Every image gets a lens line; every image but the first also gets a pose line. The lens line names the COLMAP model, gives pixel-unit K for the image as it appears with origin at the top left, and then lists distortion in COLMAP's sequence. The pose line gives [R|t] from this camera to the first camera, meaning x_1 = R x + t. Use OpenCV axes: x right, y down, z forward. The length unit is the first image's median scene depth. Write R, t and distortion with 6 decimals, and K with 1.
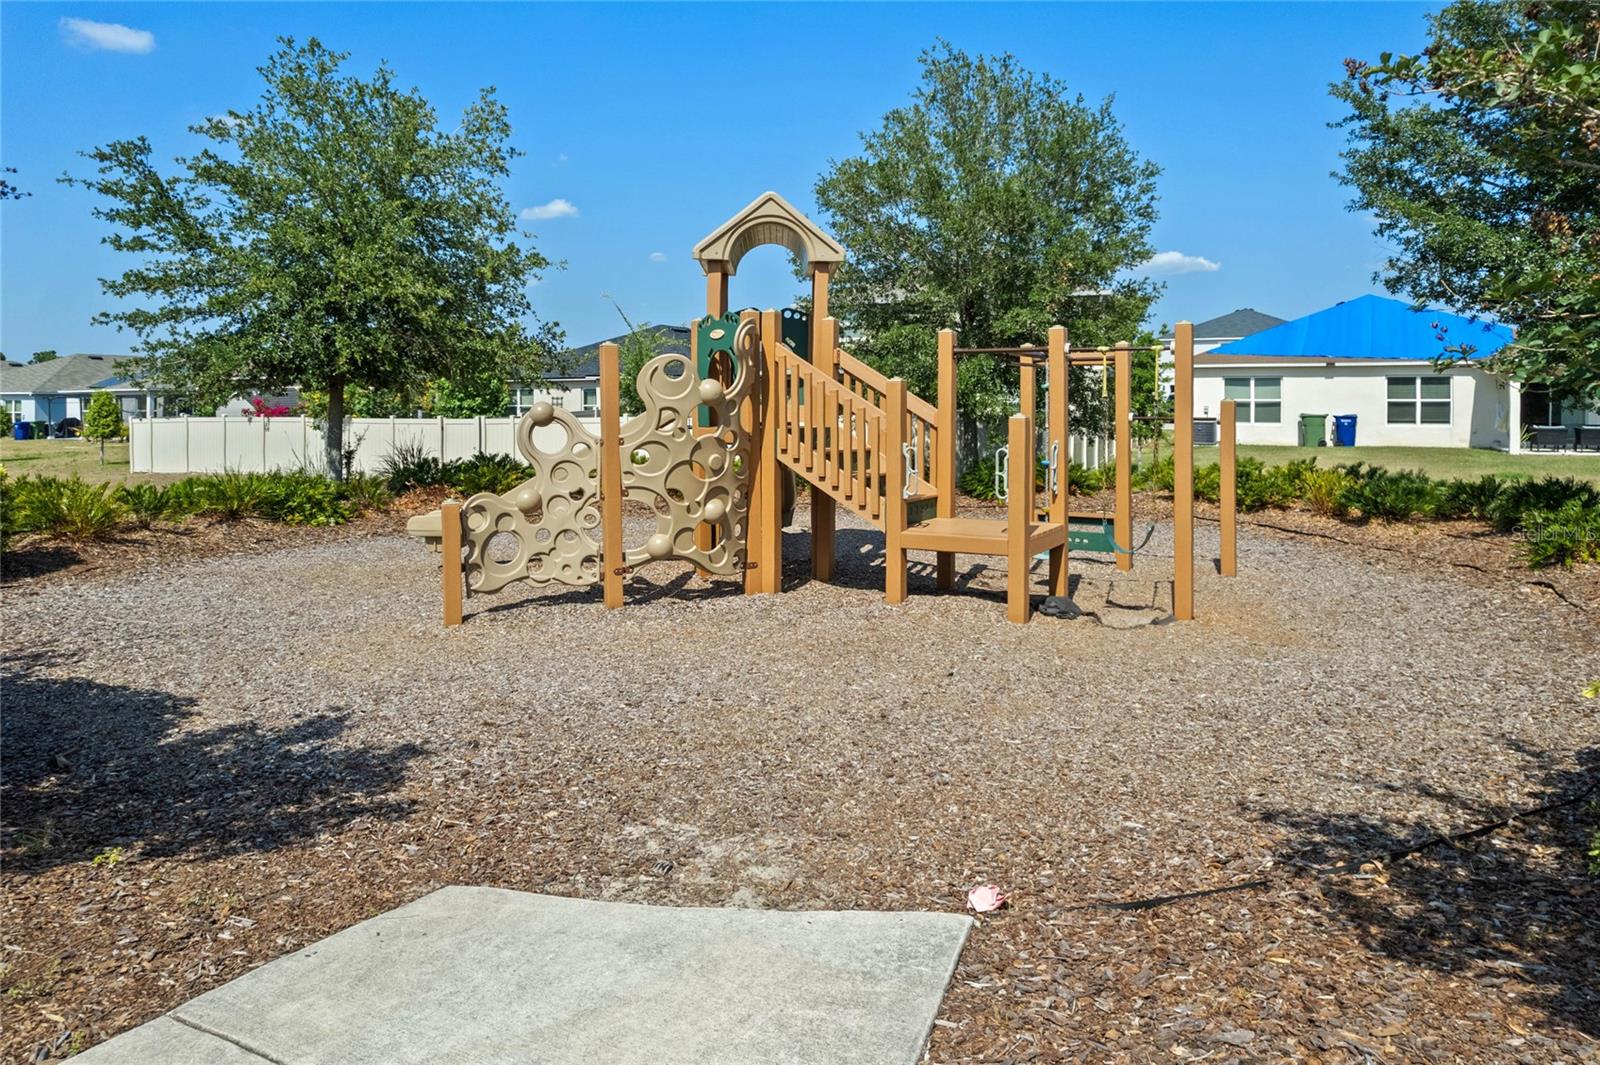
lens RADIAL K [[1018.7, 0, 790.8], [0, 1018.7, 536.1], [0, 0, 1]] dist [-0.058559, 0.051309]
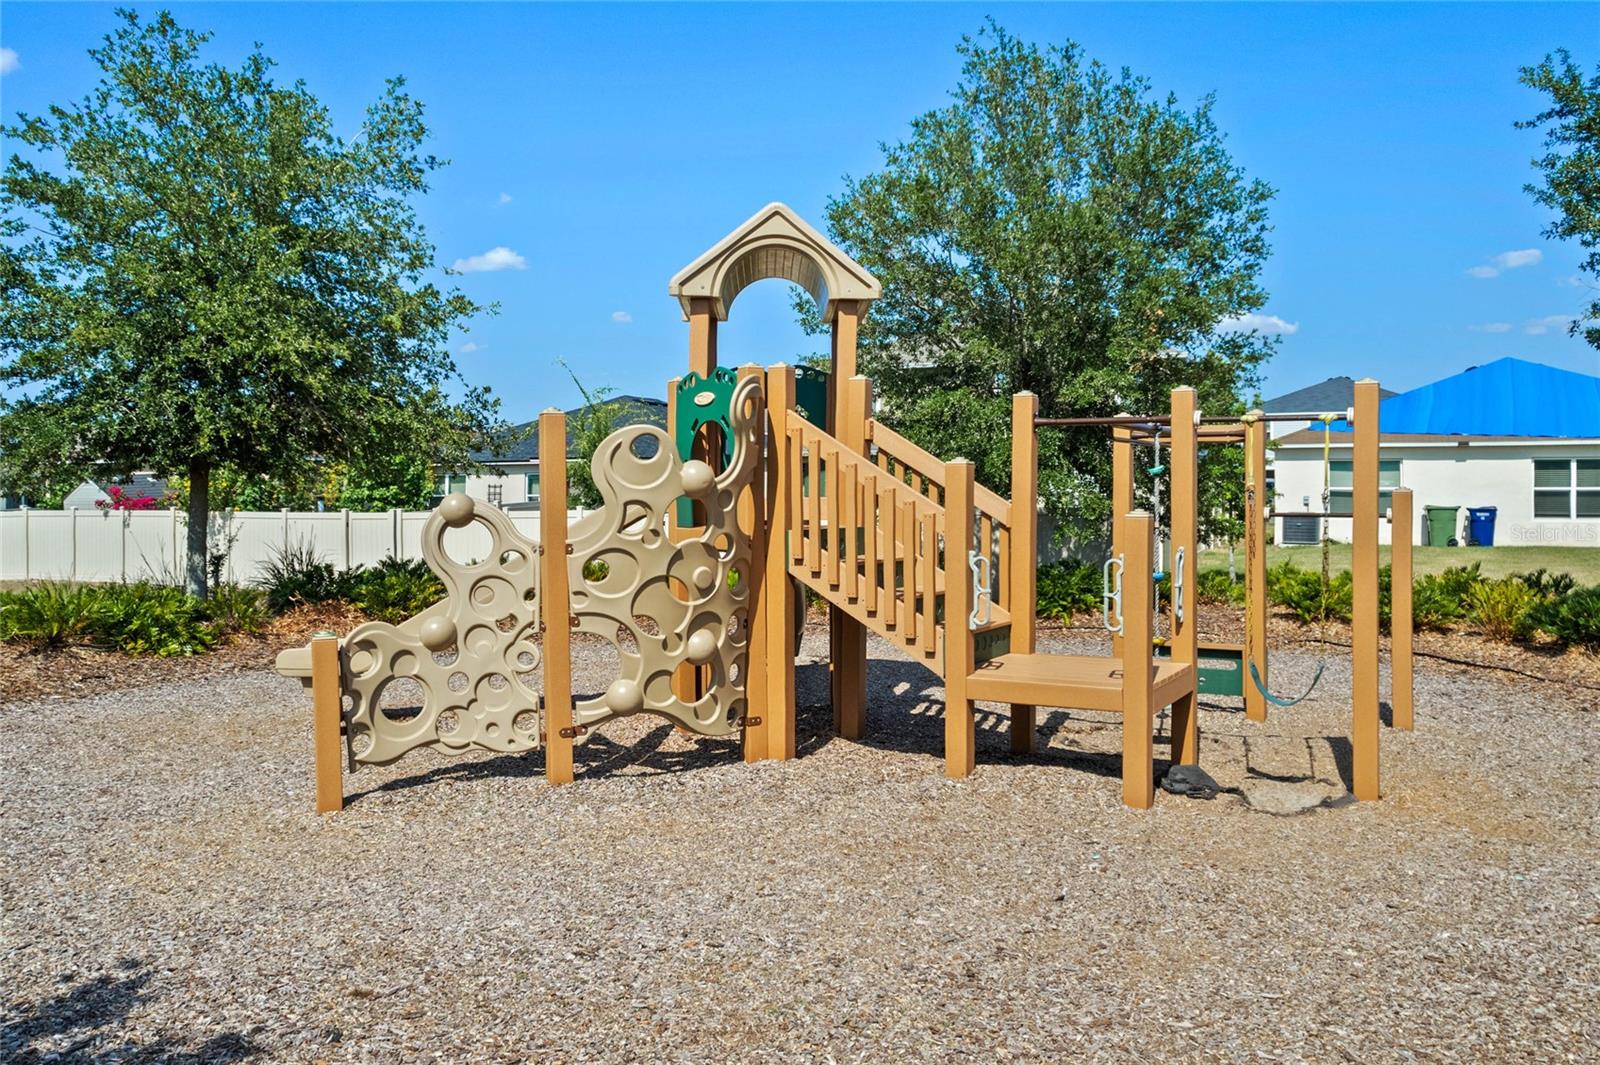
lens RADIAL K [[984.5, 0, 773.9], [0, 984.5, 604.7], [0, 0, 1]] dist [-0.055621, 0.030765]
pose [[0.999633, -0.003645, 0.026828, -0.041180], [0.003957, 0.999925, -0.011600, -0.043646], [-0.026784, 0.011702, 0.999573, 0.299747]]
